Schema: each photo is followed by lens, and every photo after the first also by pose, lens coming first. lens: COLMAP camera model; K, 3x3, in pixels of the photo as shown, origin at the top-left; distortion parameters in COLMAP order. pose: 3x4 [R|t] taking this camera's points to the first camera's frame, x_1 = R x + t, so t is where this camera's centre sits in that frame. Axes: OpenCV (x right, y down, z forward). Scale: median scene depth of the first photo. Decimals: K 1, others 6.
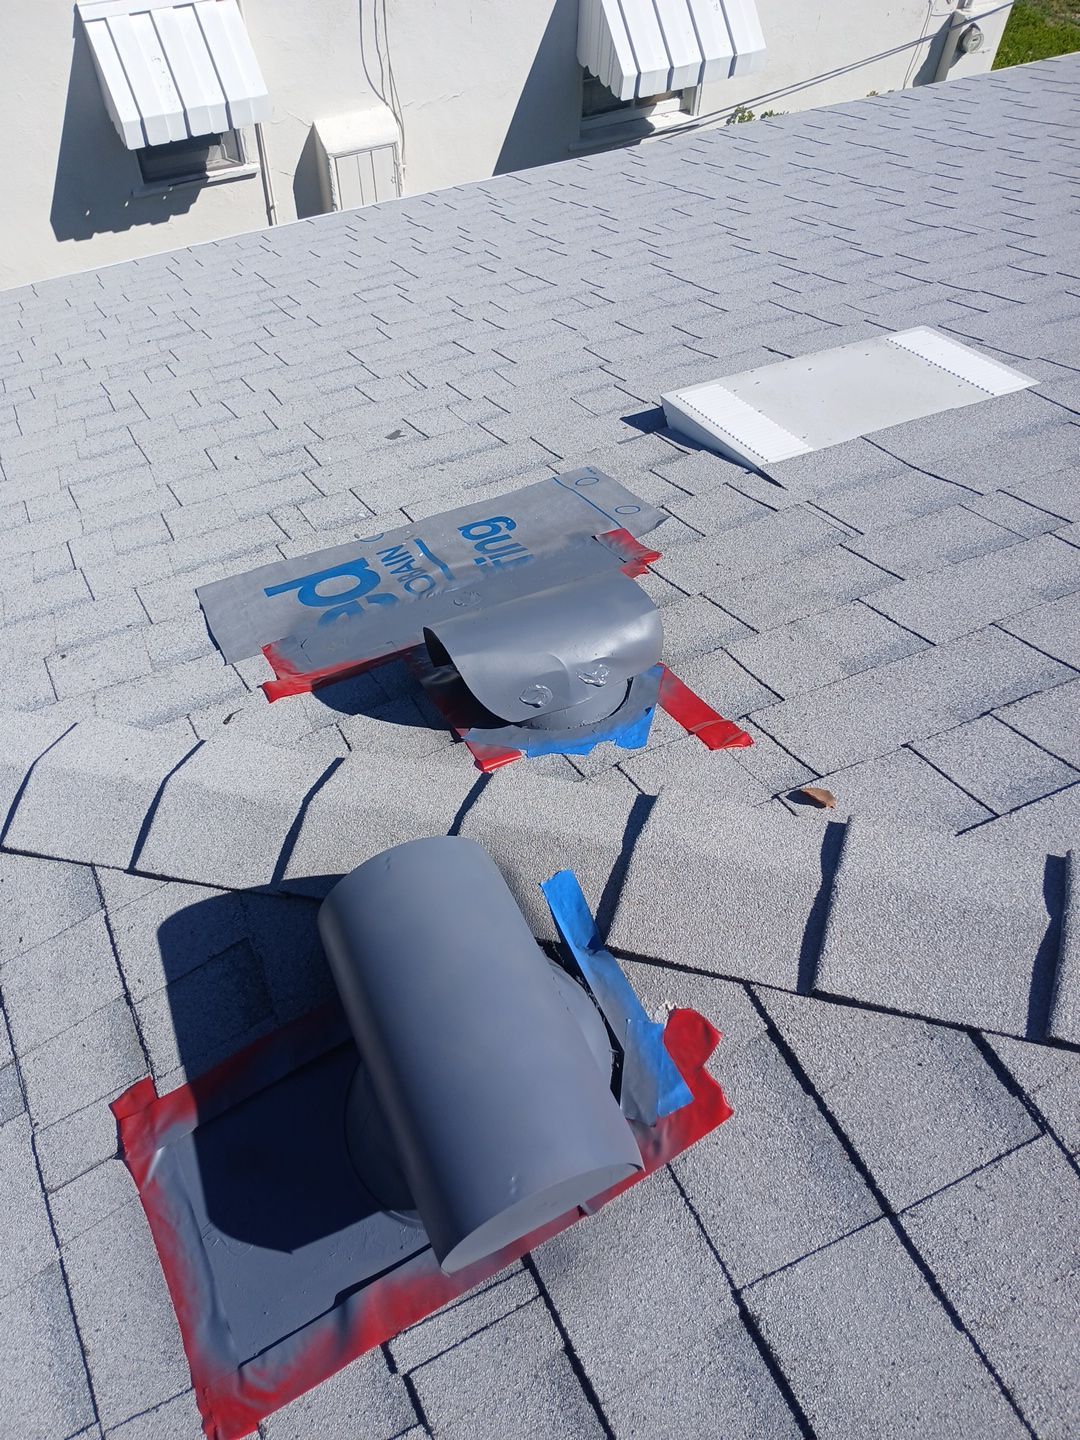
lens RADIAL K [[1083.6, 0, 540.0], [0, 1083.6, 720.0], [0, 0, 1]] dist [0.077584, -0.166286]
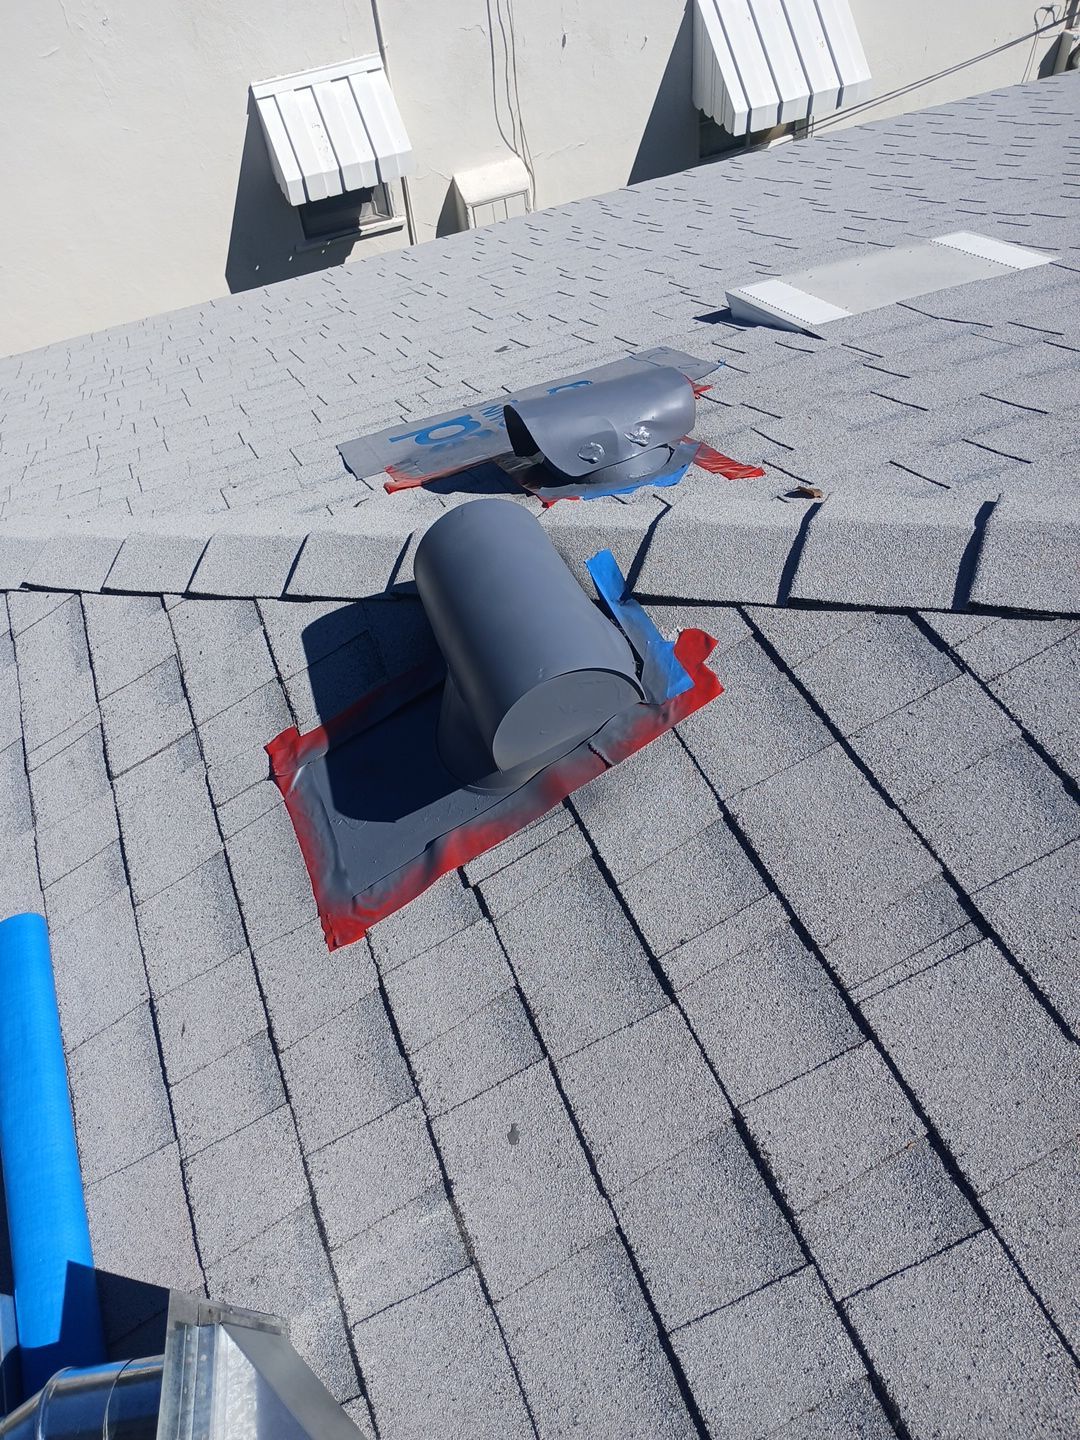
lens RADIAL K [[1083.6, 0, 540.0], [0, 1083.6, 720.0], [0, 0, 1]] dist [0.077584, -0.166286]
pose [[0.990558, -0.015683, -0.136192, 0.107480], [0.006199, 0.997543, -0.069787, 0.384767], [0.136951, 0.068283, 0.988221, -0.238741]]
